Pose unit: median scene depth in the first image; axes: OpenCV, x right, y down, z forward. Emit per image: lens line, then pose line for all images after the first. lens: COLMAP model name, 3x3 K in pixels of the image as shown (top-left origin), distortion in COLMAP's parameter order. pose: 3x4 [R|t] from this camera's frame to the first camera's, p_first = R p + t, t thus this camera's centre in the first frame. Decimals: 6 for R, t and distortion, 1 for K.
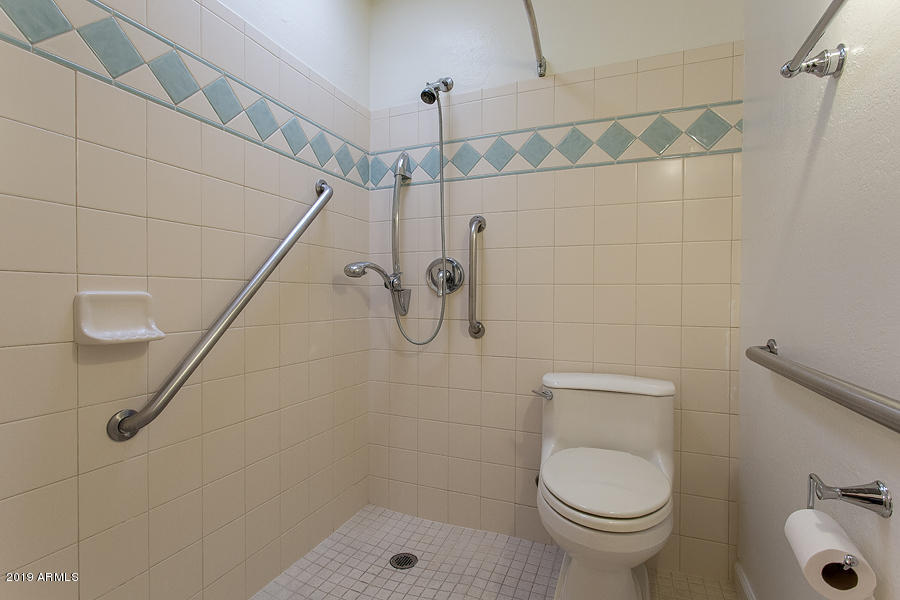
lens RADIAL K [[439.0, 0, 446.0], [0, 439.0, 303.6], [0, 0, 1]] dist [-0.071174, 0.031173]
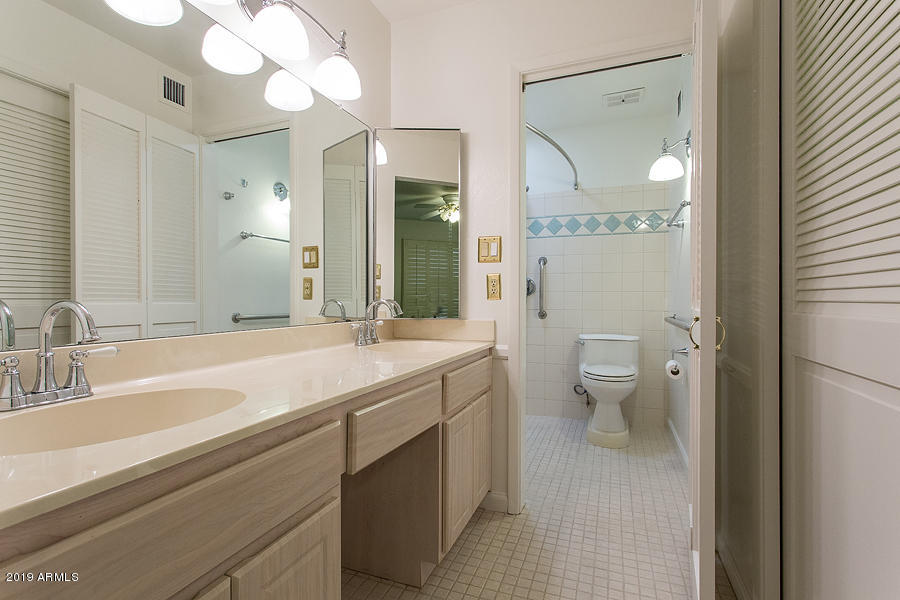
lens RADIAL K [[439.0, 0, 446.0], [0, 439.0, 303.6], [0, 0, 1]] dist [-0.071174, 0.031173]
pose [[0.999762, -0.004965, 0.021236, -0.443069], [0.005060, 0.999977, -0.004406, 0.018419], [-0.021214, 0.004512, 0.999765, -1.048198]]
